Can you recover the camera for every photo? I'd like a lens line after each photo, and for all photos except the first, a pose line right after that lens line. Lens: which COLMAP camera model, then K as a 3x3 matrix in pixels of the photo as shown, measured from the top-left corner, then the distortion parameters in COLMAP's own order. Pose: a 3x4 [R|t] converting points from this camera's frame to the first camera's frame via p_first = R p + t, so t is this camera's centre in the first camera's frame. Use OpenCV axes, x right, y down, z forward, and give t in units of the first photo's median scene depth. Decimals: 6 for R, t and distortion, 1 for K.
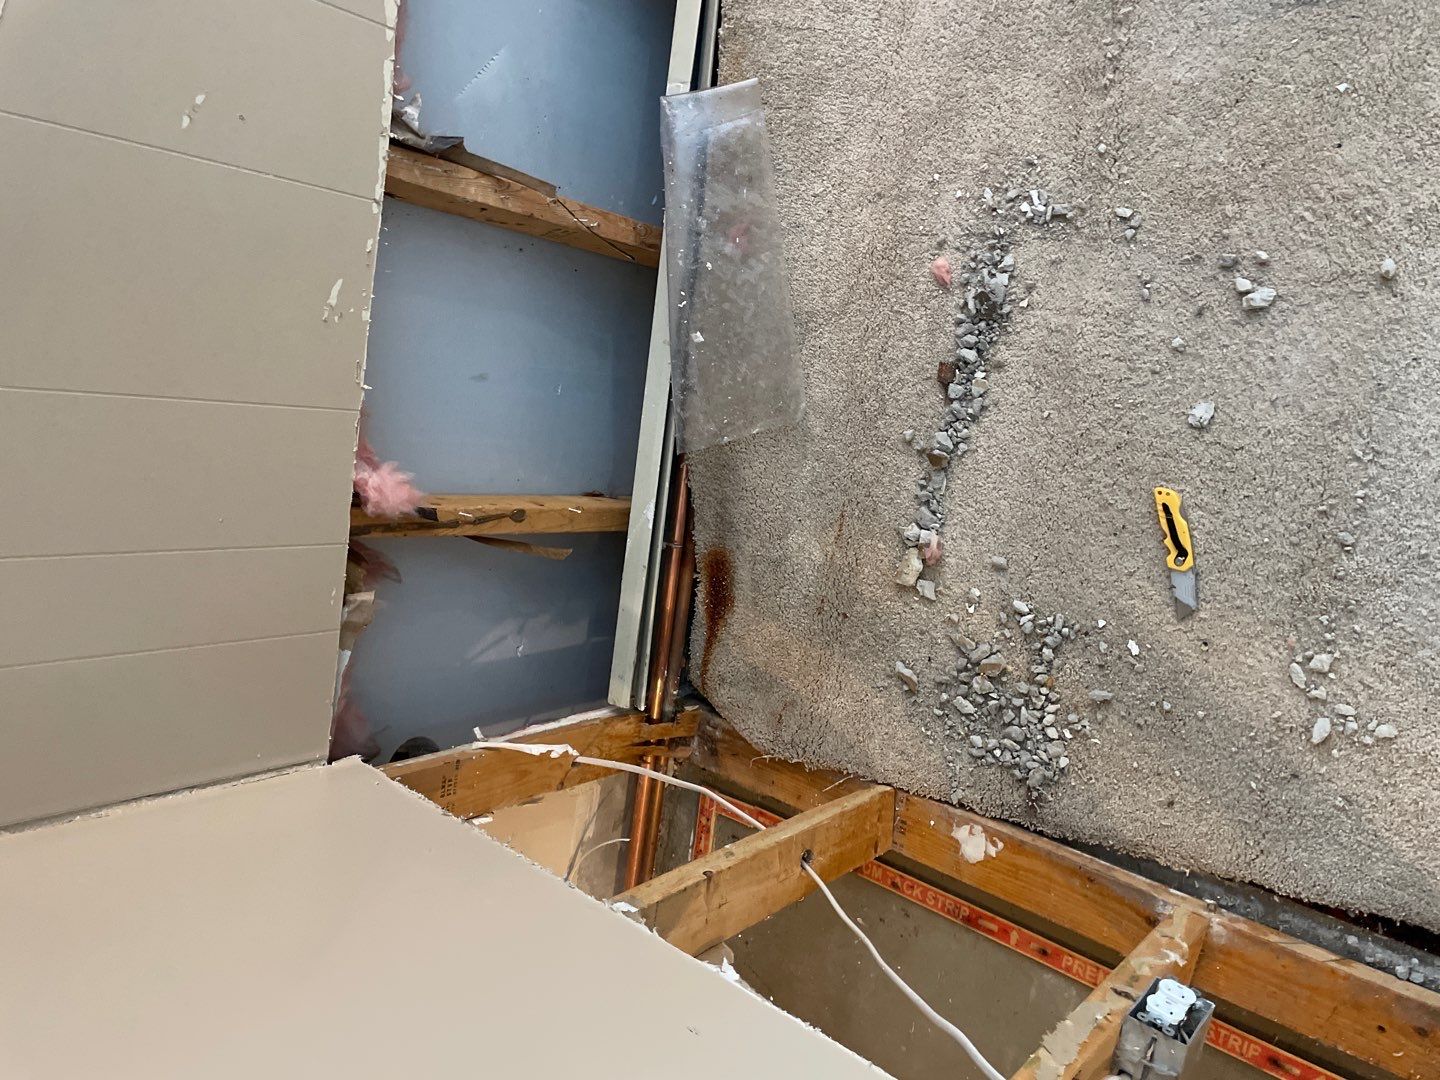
lens RADIAL K [[1075.2, 0, 727.5], [0, 1075.2, 526.5], [0, 0, 1]] dist [0.069343, -0.099867]
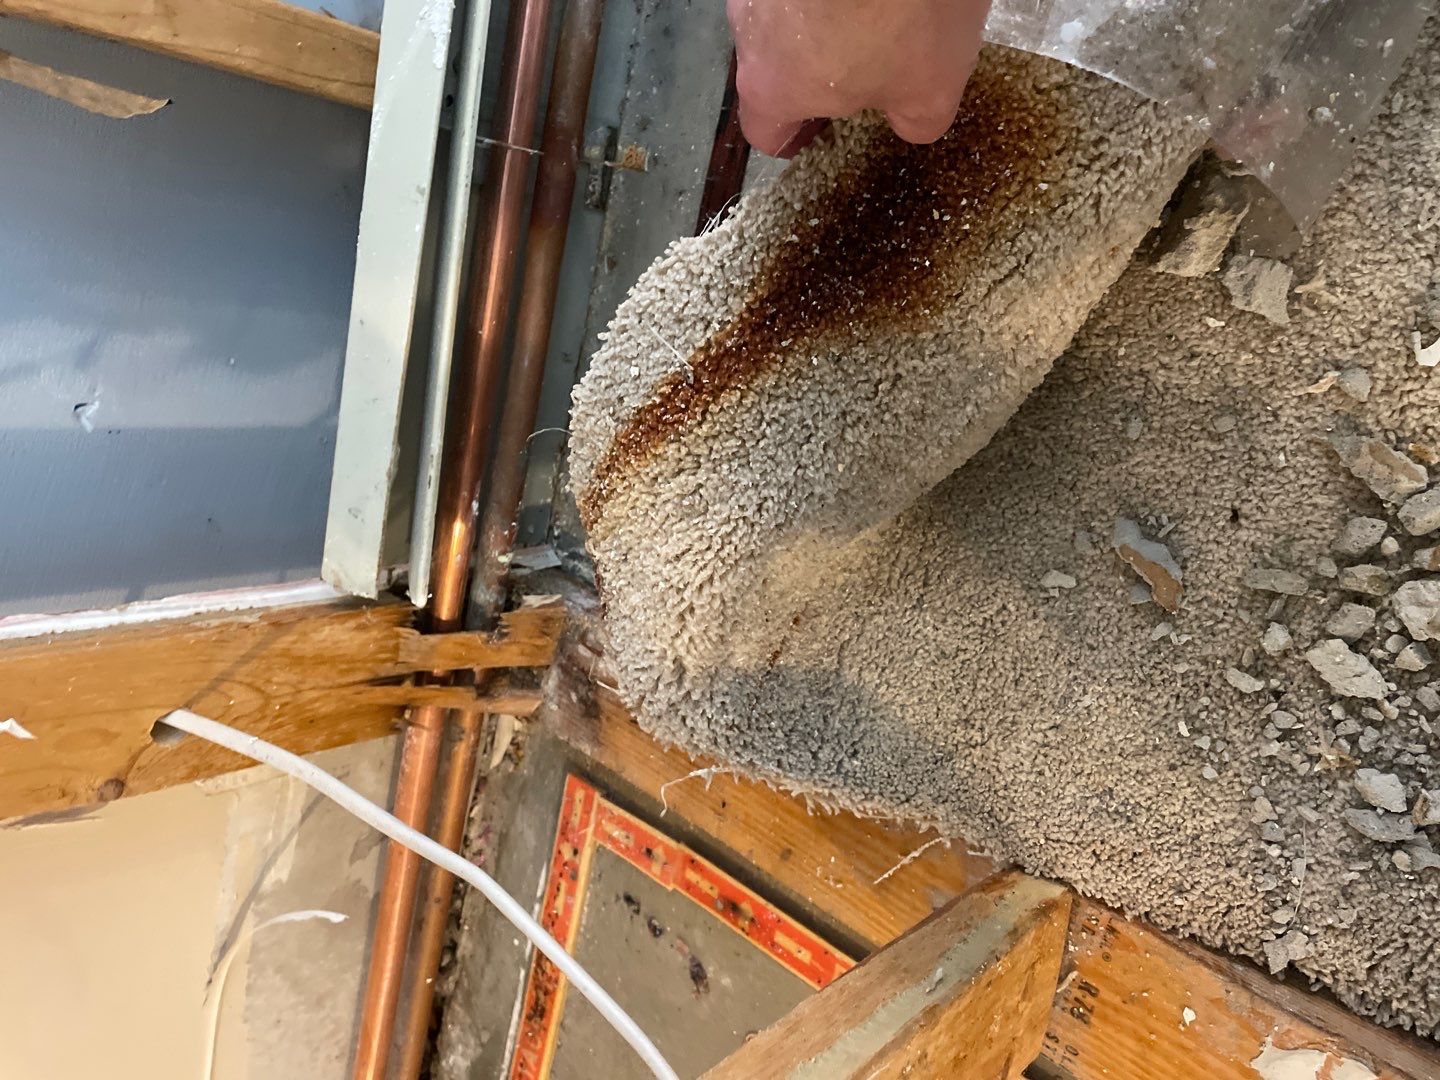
lens RADIAL K [[1075.2, 0, 714.9], [0, 1075.2, 542.2], [0, 0, 1]] dist [0.069343, -0.099867]
pose [[0.996394, 0.083475, -0.015165, 0.037262], [-0.081025, 0.989258, 0.121673, 0.095898], [0.025159, -0.120005, 0.992454, 0.626370]]
